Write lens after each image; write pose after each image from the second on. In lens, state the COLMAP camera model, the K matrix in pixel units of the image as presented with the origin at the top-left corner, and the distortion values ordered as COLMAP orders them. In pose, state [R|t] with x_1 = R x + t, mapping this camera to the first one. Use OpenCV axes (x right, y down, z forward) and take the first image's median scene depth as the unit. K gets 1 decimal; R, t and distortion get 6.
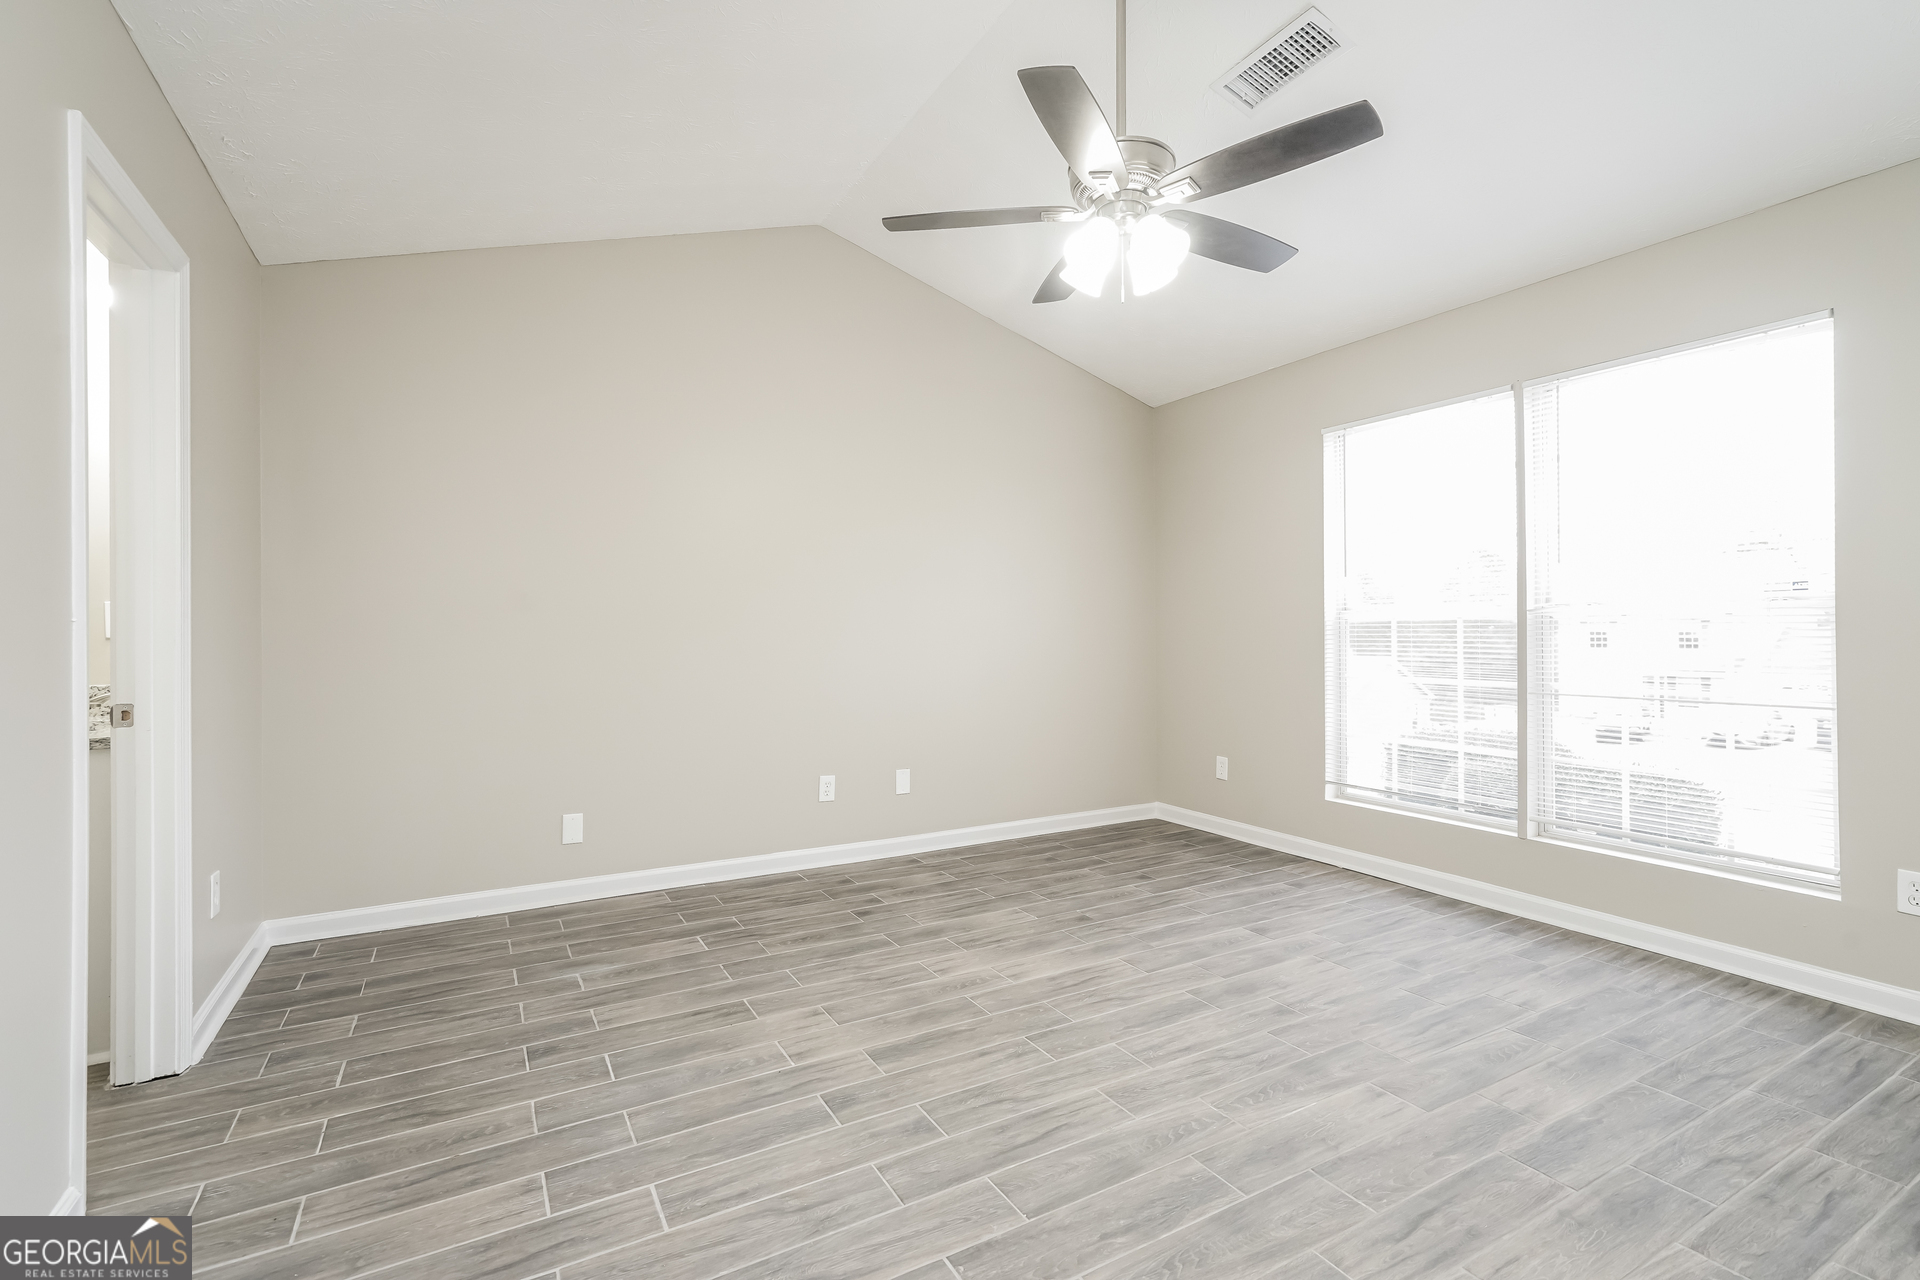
lens RADIAL K [[880.9, 0, 961.1], [0, 880.9, 626.5], [0, 0, 1]] dist [0.001174, 0.000638]
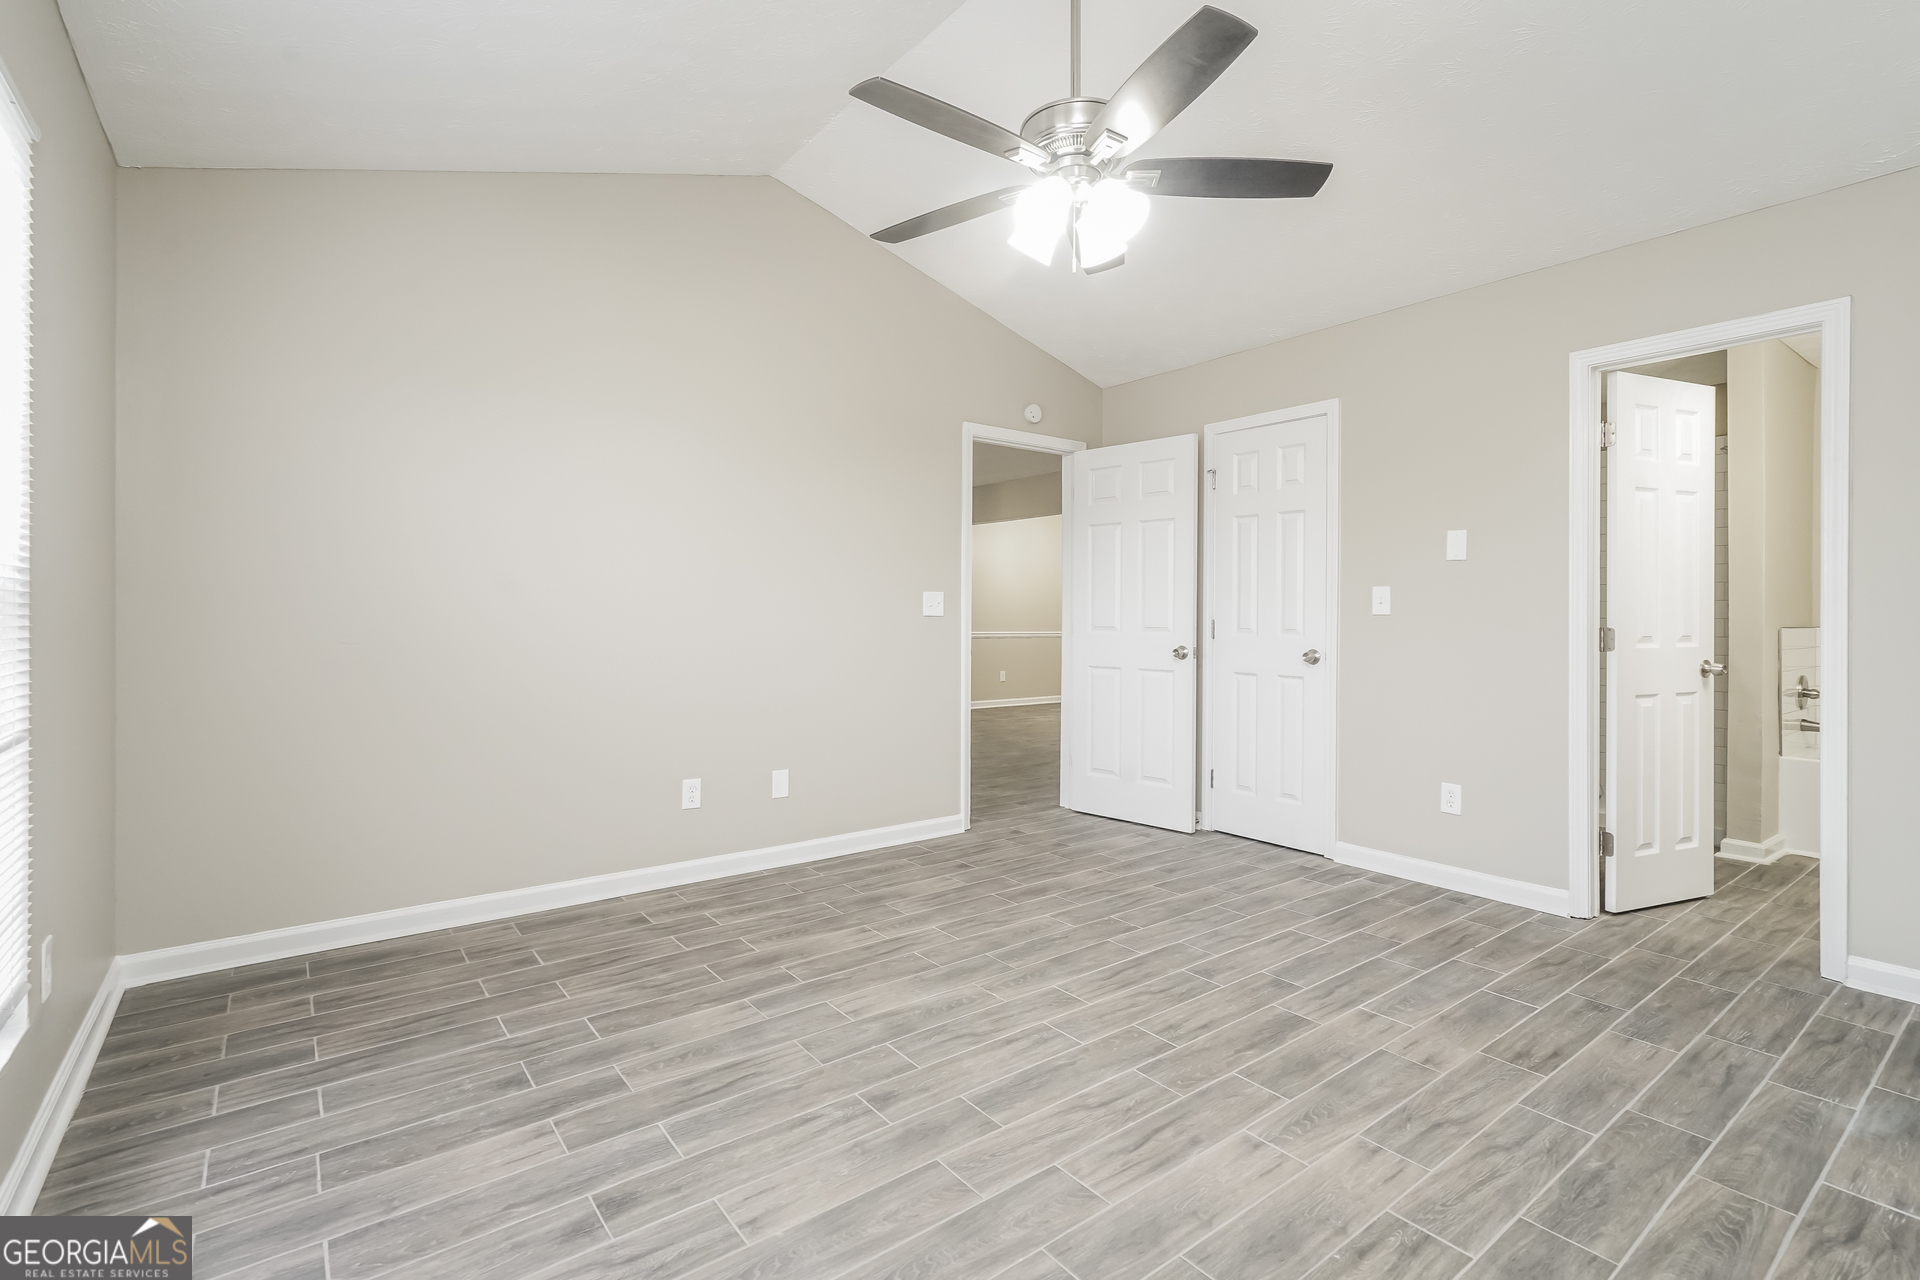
lens RADIAL K [[880.9, 0, 959.1], [0, 880.9, 626.8], [0, 0, 1]] dist [0.001174, 0.000638]
pose [[-0.991051, 0.003108, -0.133451, 0.446732], [0.001766, 0.999947, 0.010170, 0.007351], [0.133476, 0.009843, -0.991003, 1.983458]]
